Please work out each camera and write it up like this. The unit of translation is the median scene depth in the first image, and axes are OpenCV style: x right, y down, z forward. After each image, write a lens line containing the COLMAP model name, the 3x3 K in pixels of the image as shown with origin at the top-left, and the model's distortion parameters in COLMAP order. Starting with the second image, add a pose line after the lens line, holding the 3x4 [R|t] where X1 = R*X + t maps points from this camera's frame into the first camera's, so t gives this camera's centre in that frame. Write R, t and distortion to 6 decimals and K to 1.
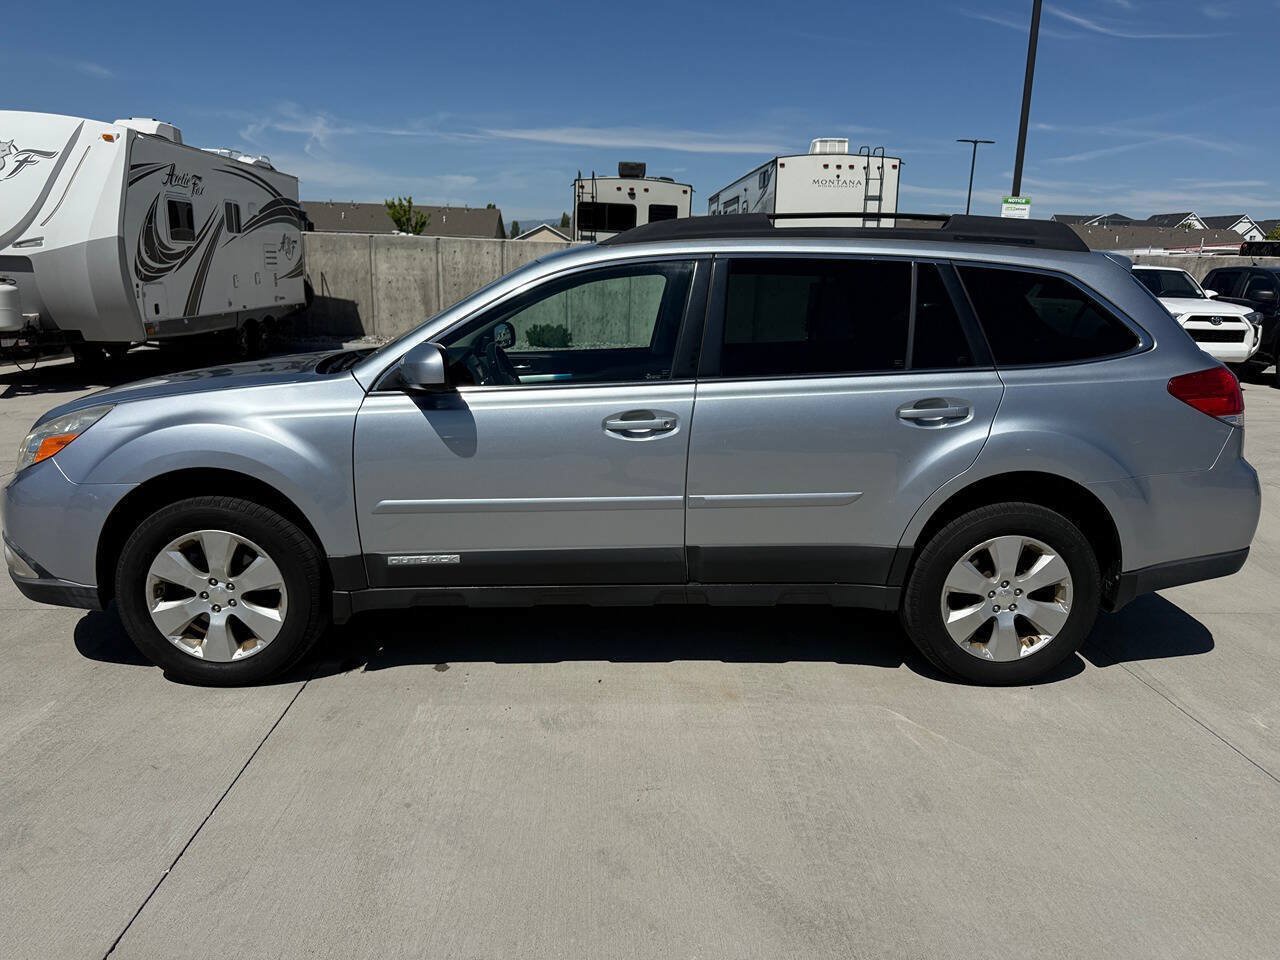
lens RADIAL K [[938.3, 0, 648.7], [0, 938.3, 487.8], [0, 0, 1]] dist [-0.012214, -0.002678]
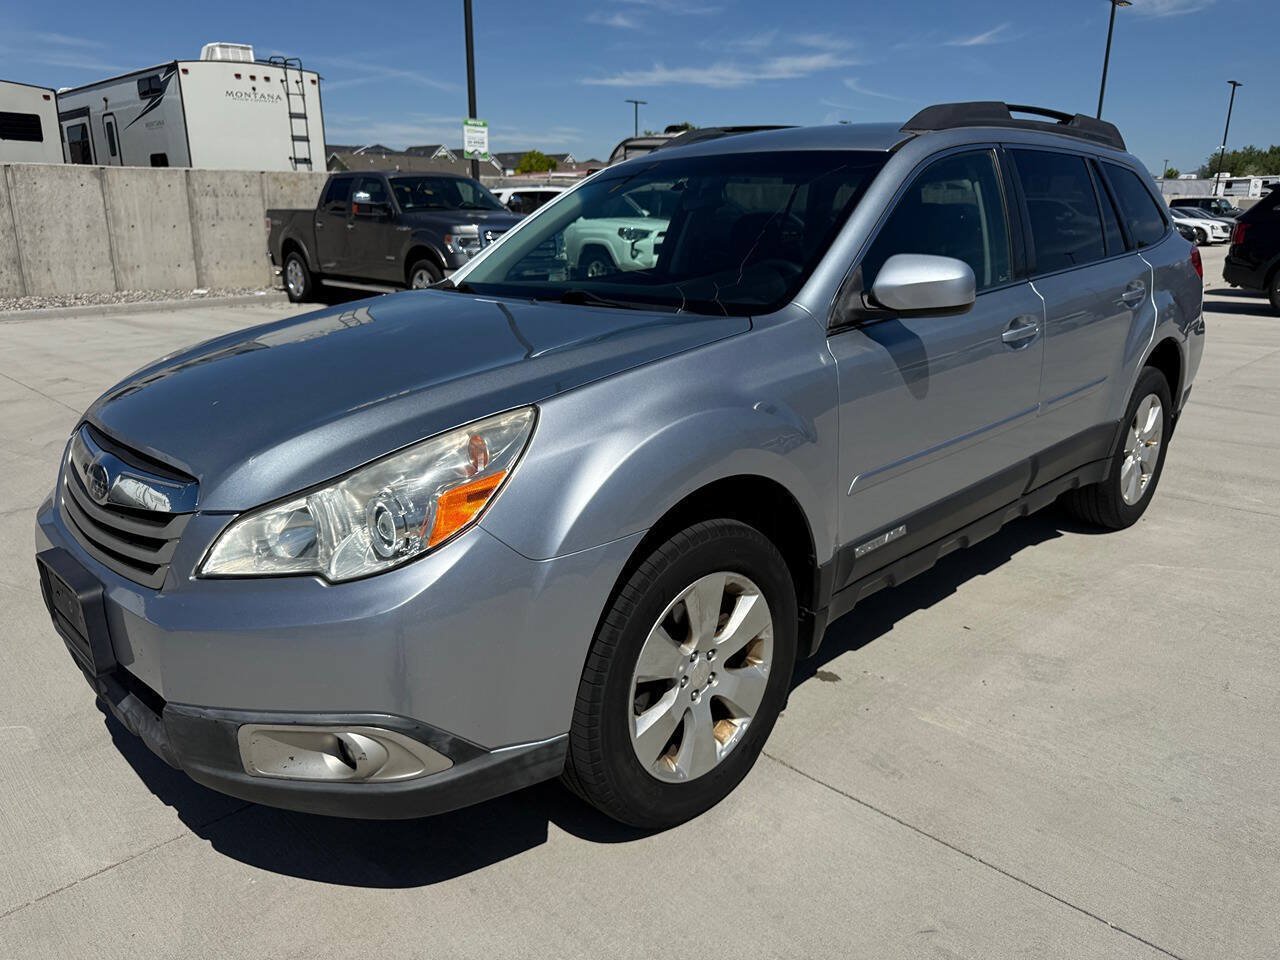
lens RADIAL K [[916.9, 0, 636.5], [0, 916.9, 483.1], [0, 0, 1]] dist [-0.007227, -0.001973]
pose [[0.737908, -0.210059, 0.641379, -0.166417], [0.164452, 0.977649, 0.130990, -0.019584], [-0.654559, 0.008818, 0.755959, 0.106804]]
